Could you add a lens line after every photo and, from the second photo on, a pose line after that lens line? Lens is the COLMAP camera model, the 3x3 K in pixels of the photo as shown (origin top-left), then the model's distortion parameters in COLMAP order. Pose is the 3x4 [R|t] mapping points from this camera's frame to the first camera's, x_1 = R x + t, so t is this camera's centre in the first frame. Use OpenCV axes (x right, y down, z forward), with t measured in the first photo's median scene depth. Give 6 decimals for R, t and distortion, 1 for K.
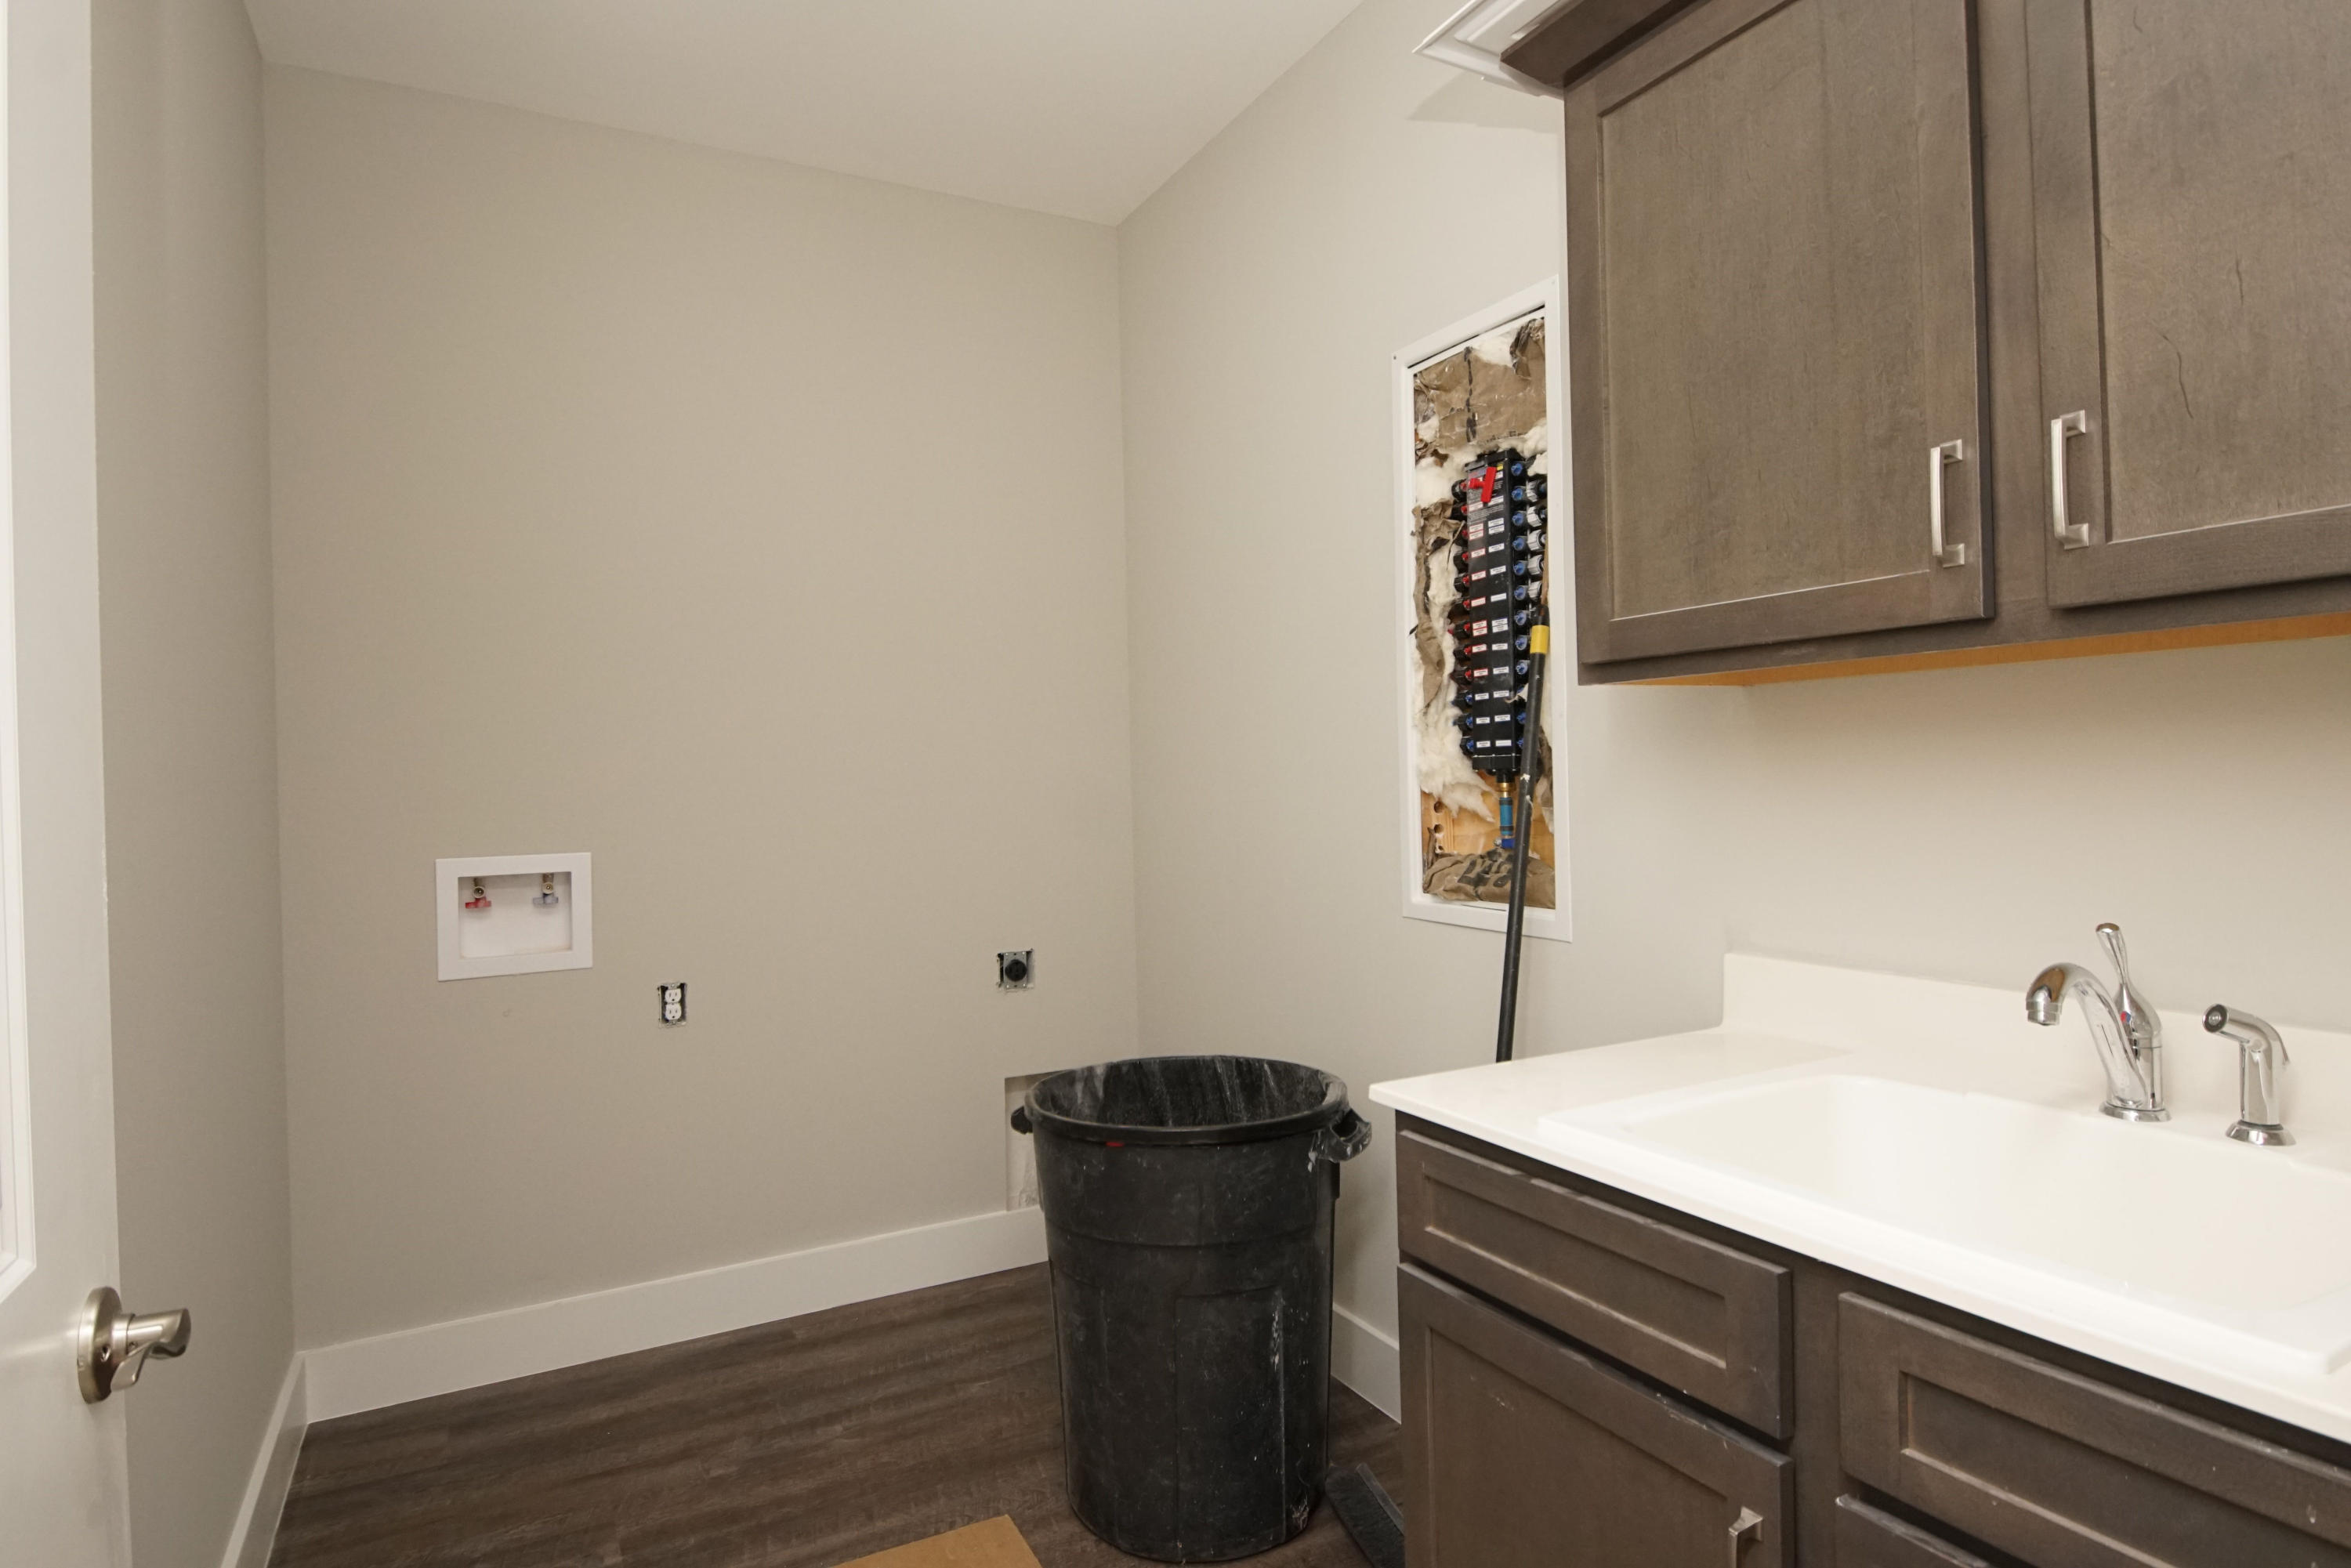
lens RADIAL K [[1275.0, 0, 1175.5], [0, 1275.0, 784.0], [0, 0, 1]] dist [0.033952, -0.037792]
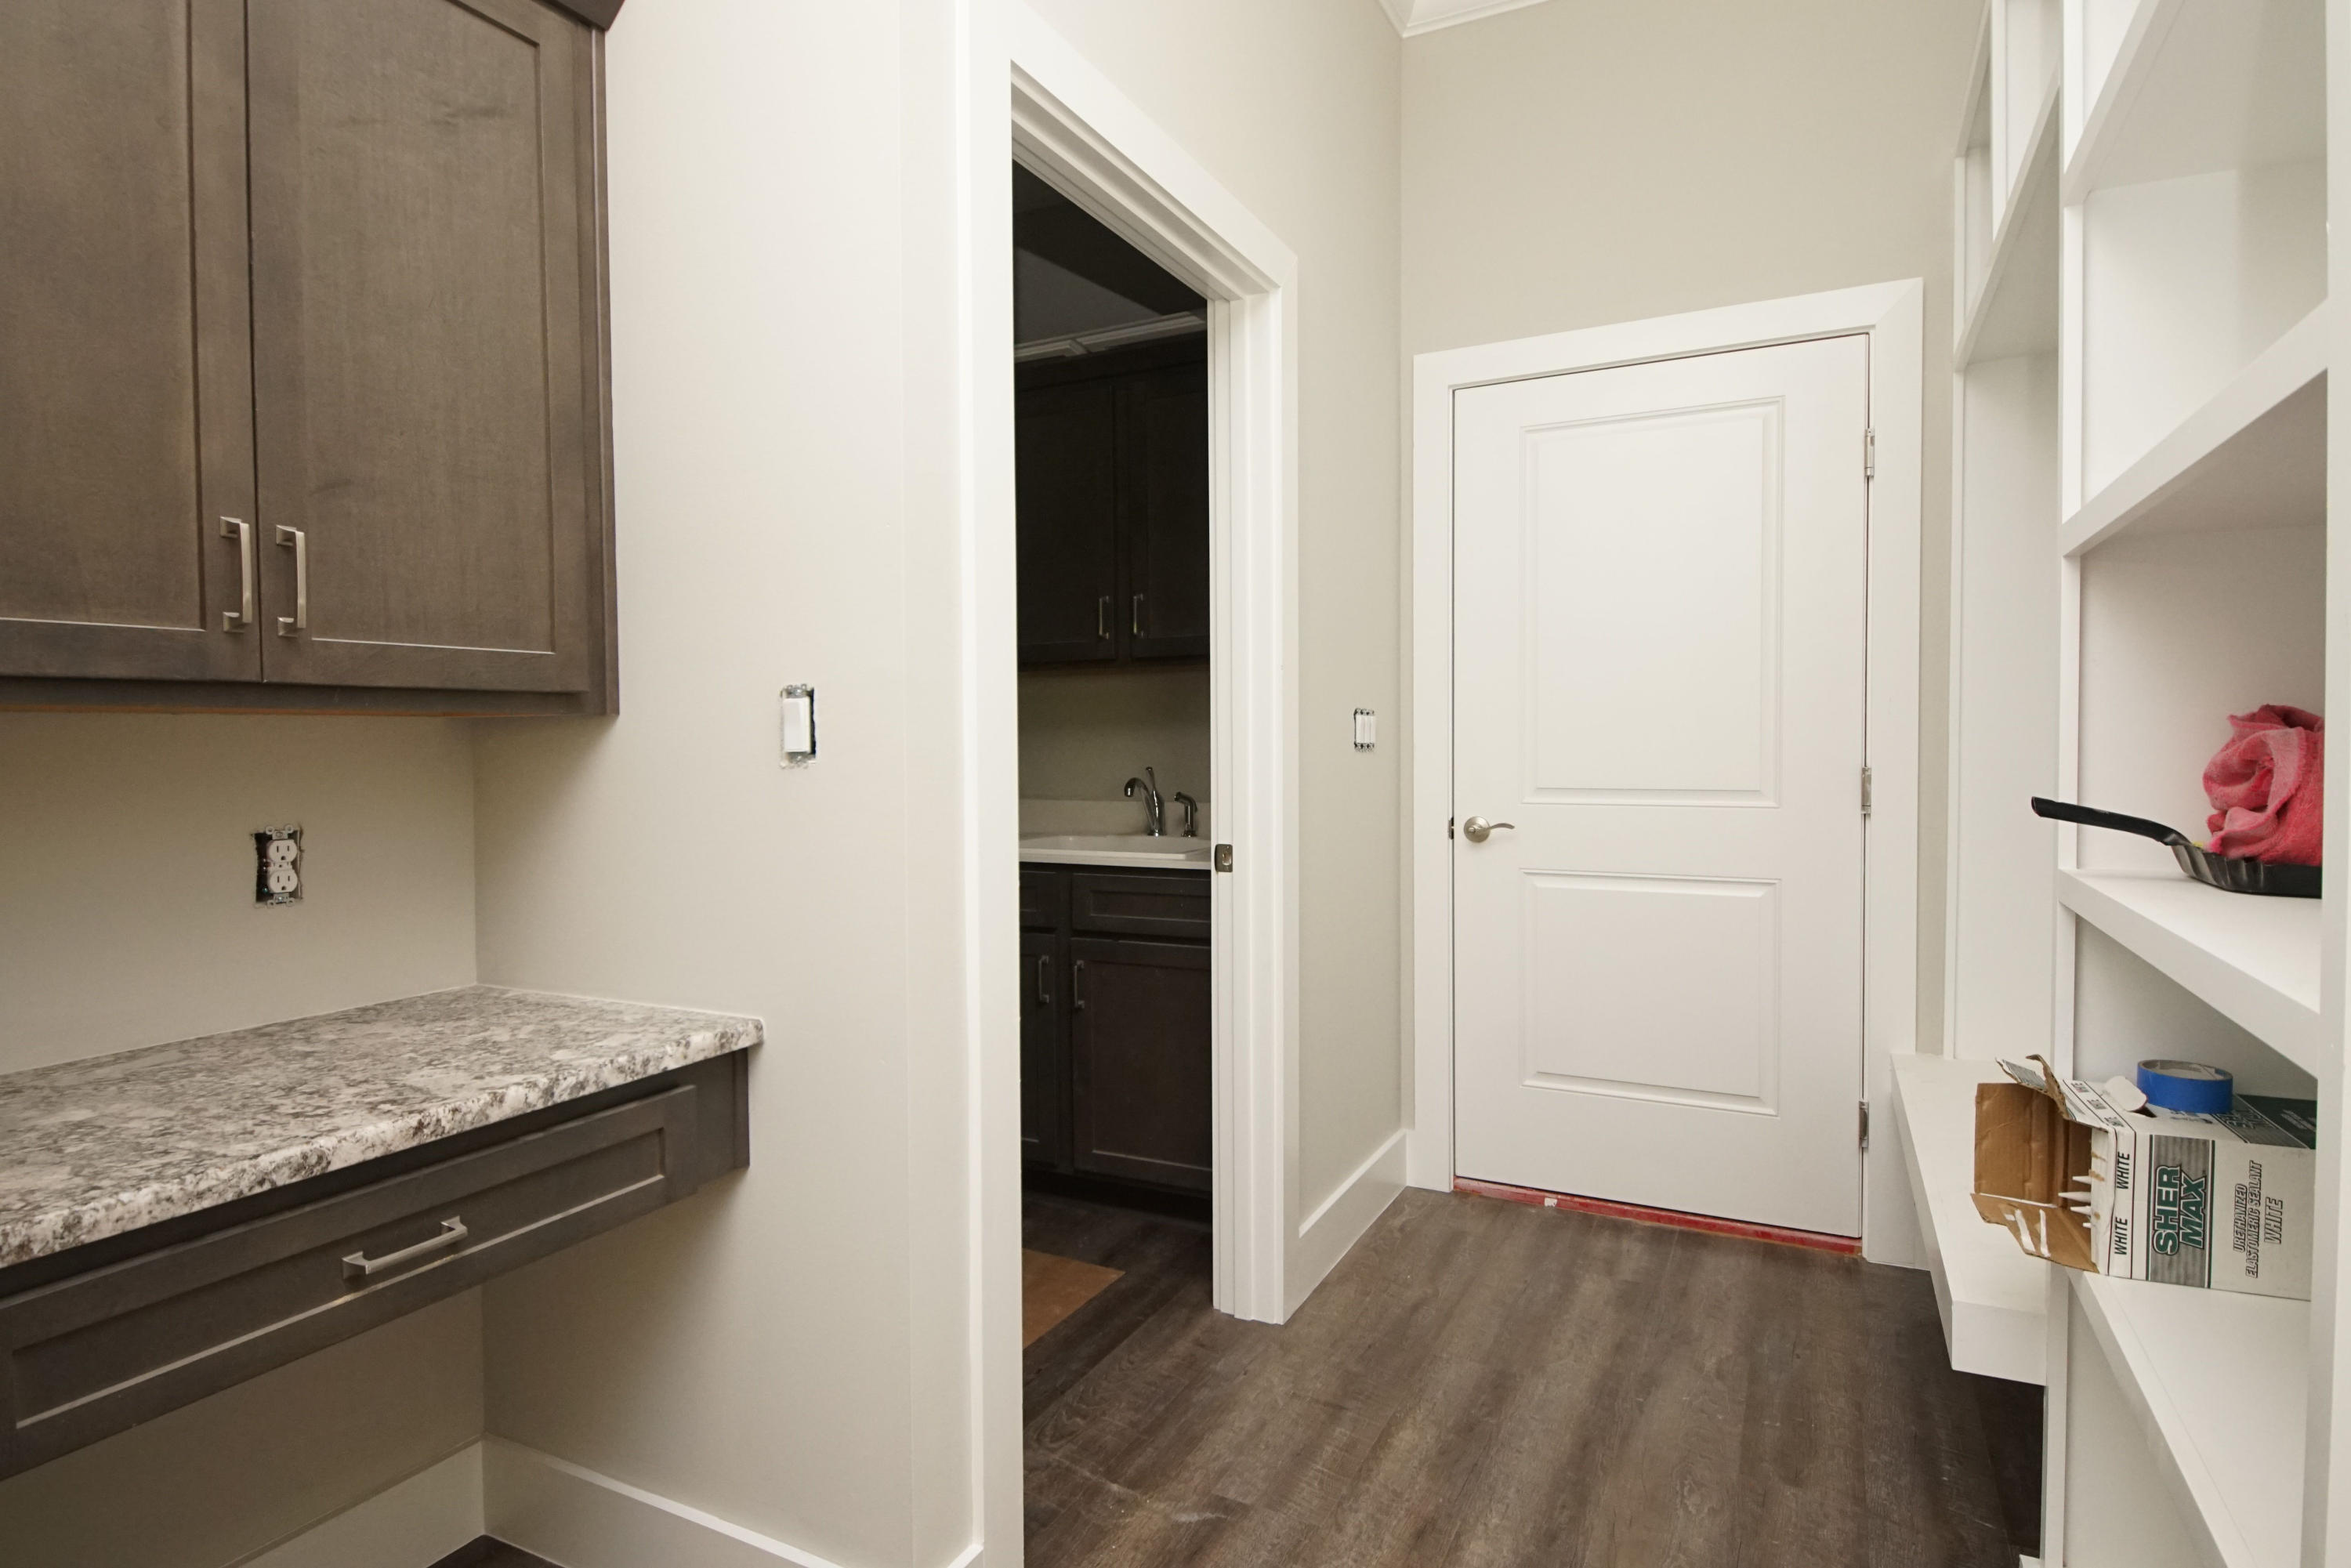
lens RADIAL K [[1275.0, 0, 1175.5], [0, 1275.0, 784.0], [0, 0, 1]] dist [0.033952, -0.037792]
pose [[0.816918, -0.002778, 0.576747, -0.905118], [-0.008176, 0.999832, 0.016396, 0.103438], [-0.576695, -0.018110, 0.816759, -1.417071]]
